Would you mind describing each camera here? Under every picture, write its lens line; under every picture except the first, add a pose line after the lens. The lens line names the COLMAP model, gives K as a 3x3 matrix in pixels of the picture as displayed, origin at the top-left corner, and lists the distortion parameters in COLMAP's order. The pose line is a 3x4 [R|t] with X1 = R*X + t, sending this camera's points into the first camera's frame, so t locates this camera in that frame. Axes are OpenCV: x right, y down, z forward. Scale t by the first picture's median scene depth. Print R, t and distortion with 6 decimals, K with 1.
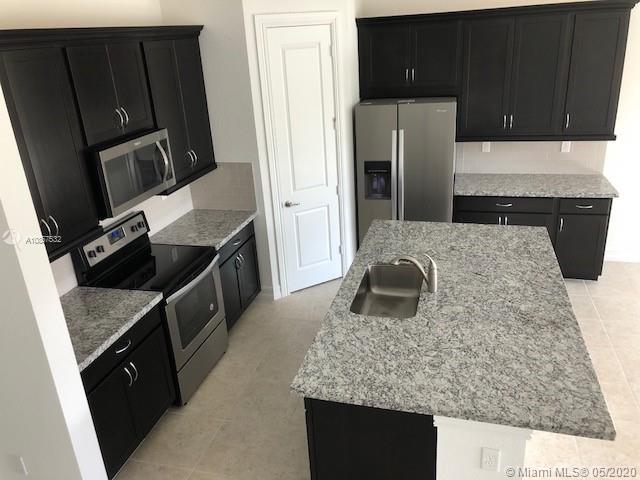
lens RADIAL K [[527.9, 0, 320.0], [0, 527.9, 240.0], [0, 0, 1]] dist [0.064766, 0.001721]
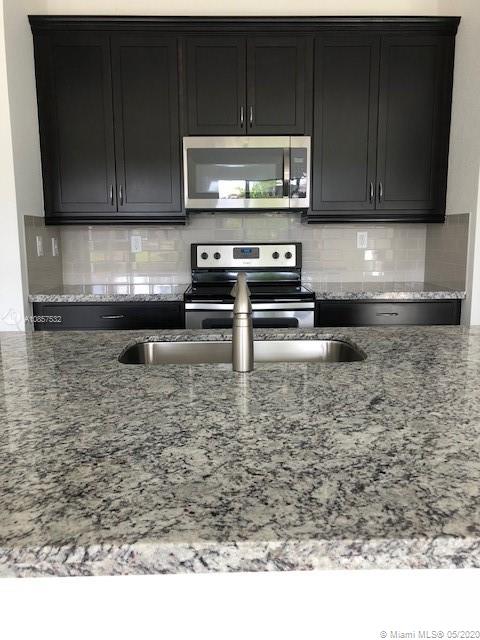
lens RADIAL K [[527.9, 0, 240.0], [0, 527.9, 320.0], [0, 0, 1]] dist [0.064766, 0.001721]
pose [[0.285838, 0.215636, -0.933701, 0.553474], [-0.364548, 0.925564, 0.102156, 0.011805], [0.886228, 0.311179, 0.343172, 0.757167]]
